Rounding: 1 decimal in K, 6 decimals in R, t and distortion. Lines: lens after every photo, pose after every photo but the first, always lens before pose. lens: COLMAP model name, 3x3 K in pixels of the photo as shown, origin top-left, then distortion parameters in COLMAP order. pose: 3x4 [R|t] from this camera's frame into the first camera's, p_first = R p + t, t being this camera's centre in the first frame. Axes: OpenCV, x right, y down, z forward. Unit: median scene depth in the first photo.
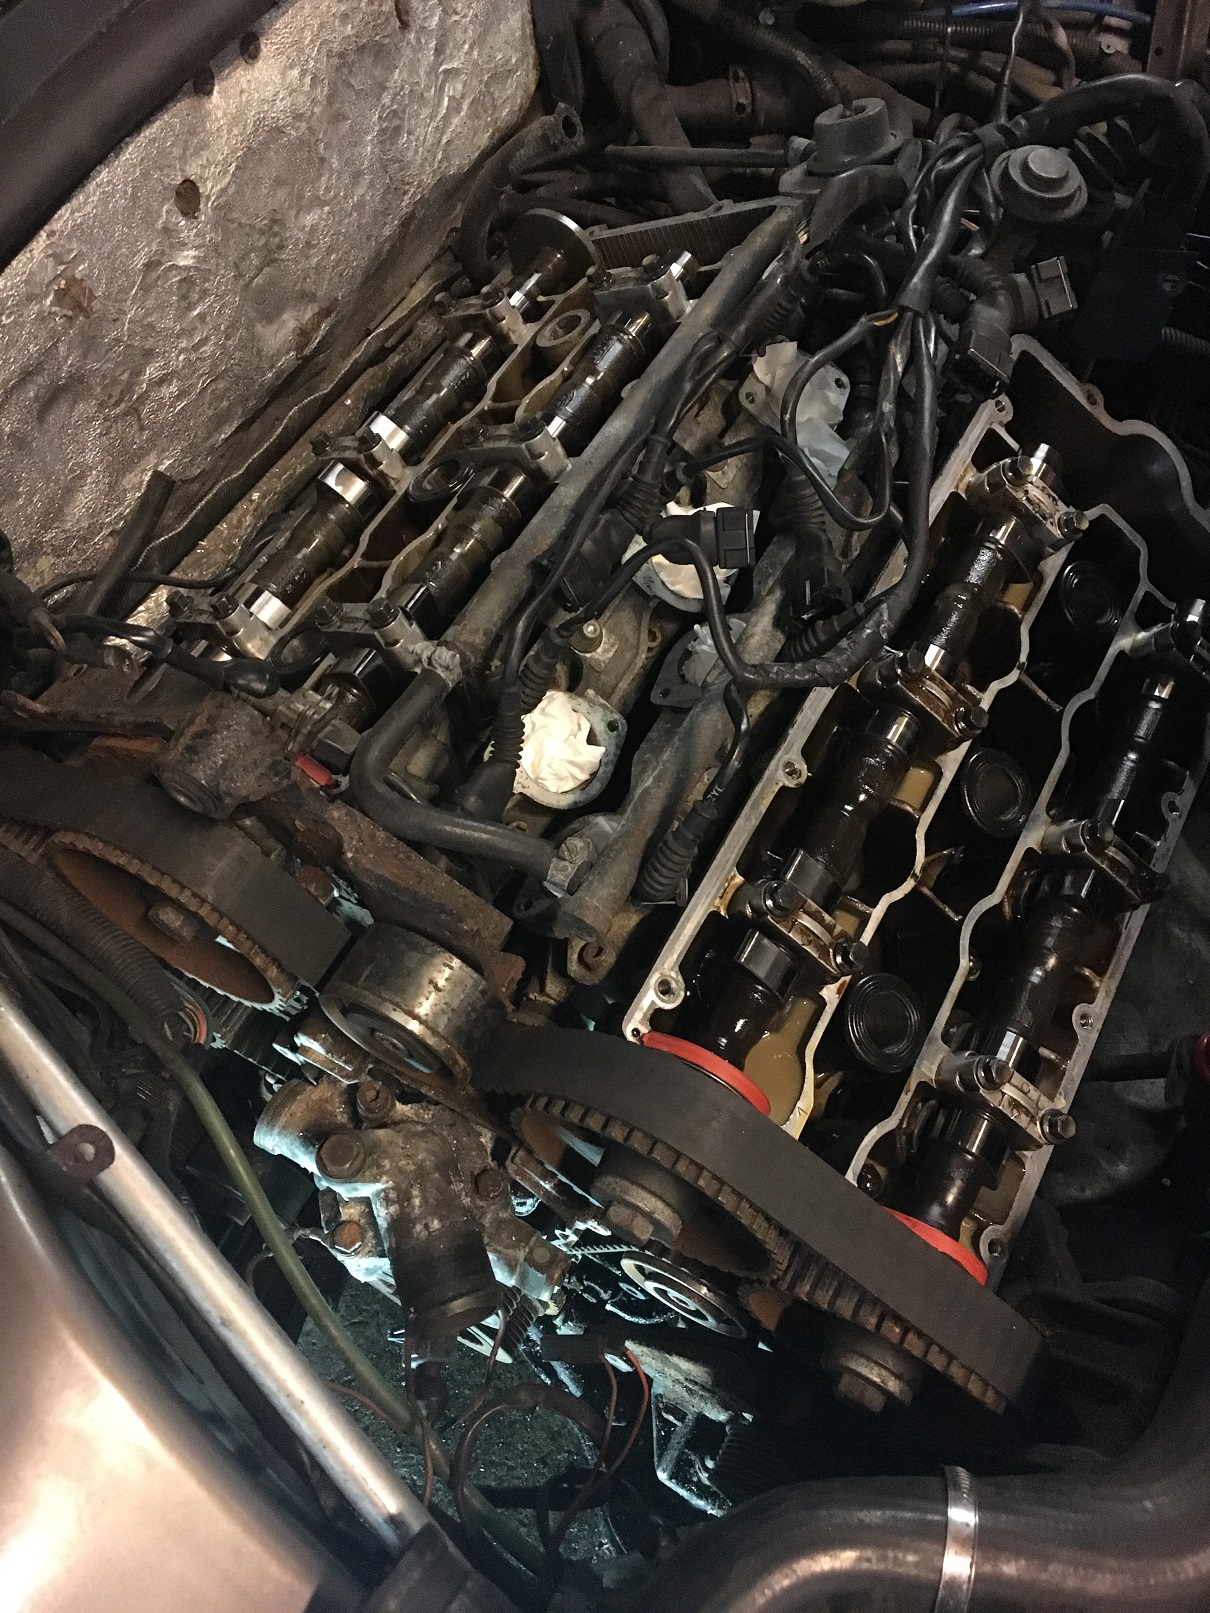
lens RADIAL K [[1380.9, 0, 600.7], [0, 1380.9, 804.5], [0, 0, 1]] dist [0.064875, -0.093196]
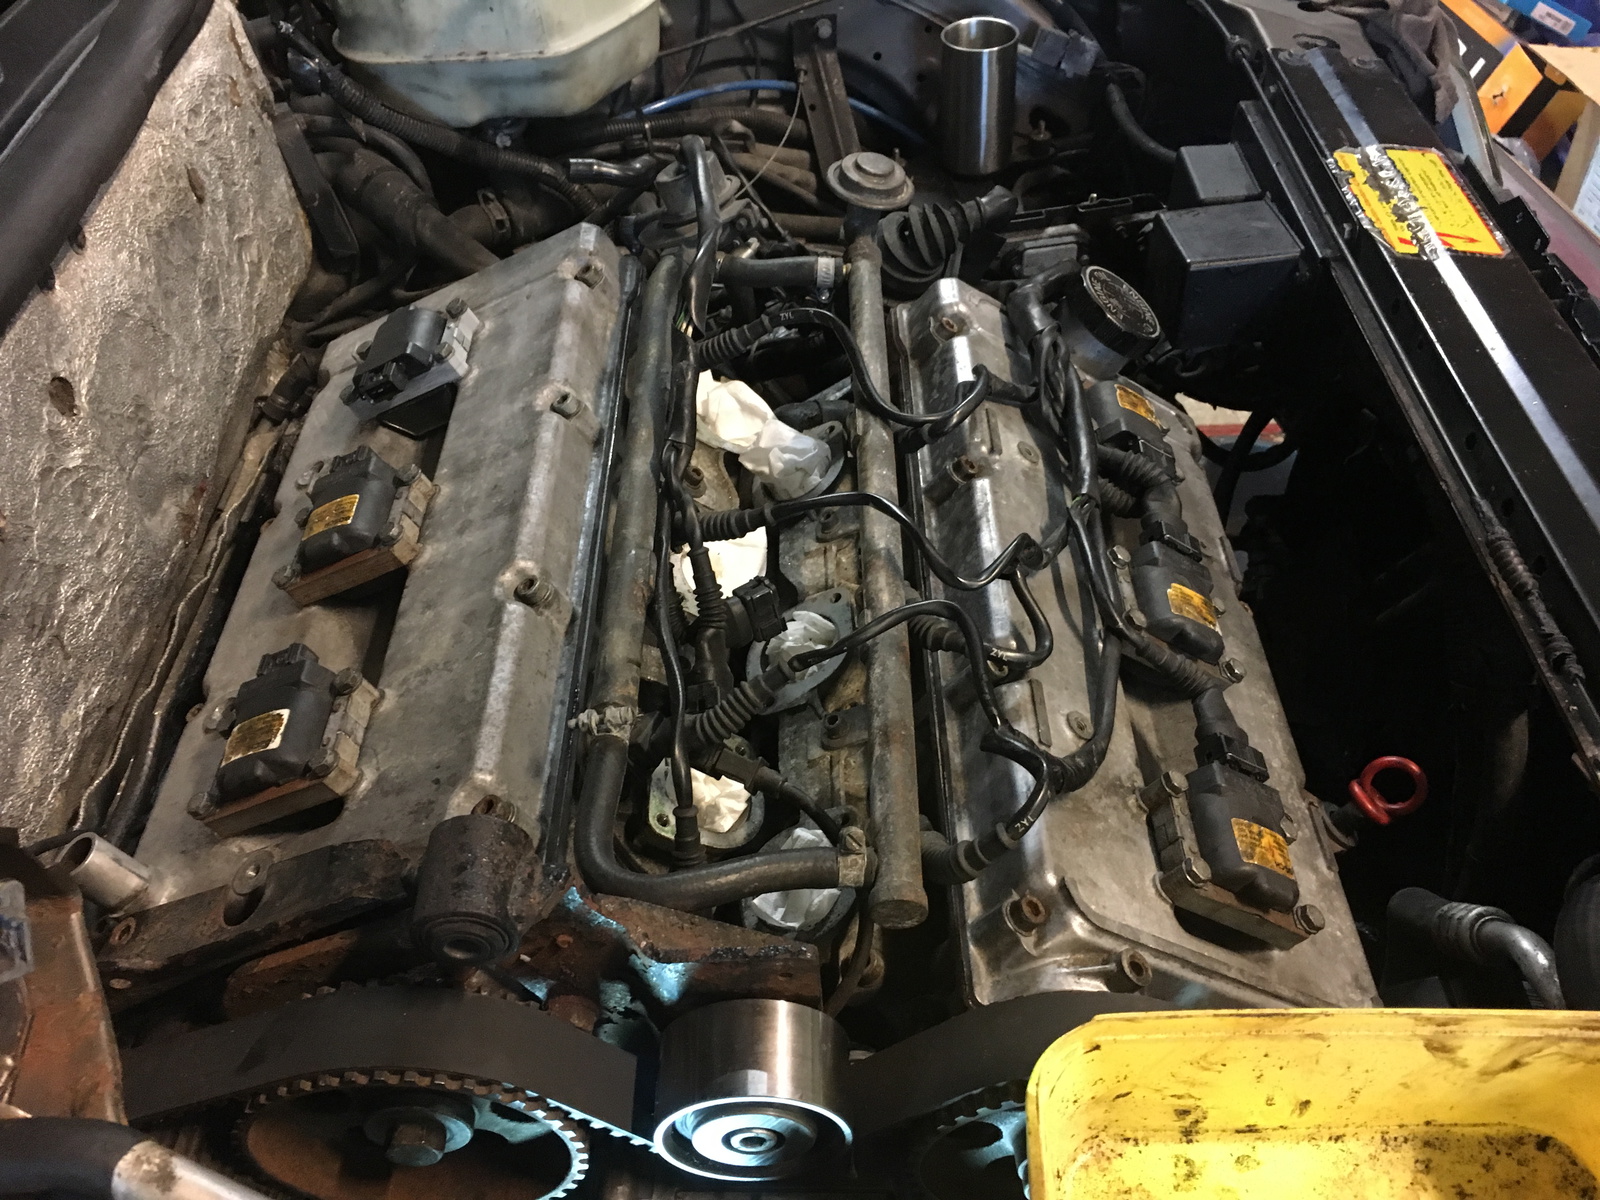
lens RADIAL K [[1369.8, 0, 800.9], [0, 1369.8, 597.2], [0, 0, 1]] dist [0.064875, -0.093196]
pose [[0.867790, -0.323469, 0.377238, -0.245967], [0.403019, 0.902233, -0.153461, 0.008749], [-0.290717, 0.285207, 0.913313, 0.082552]]
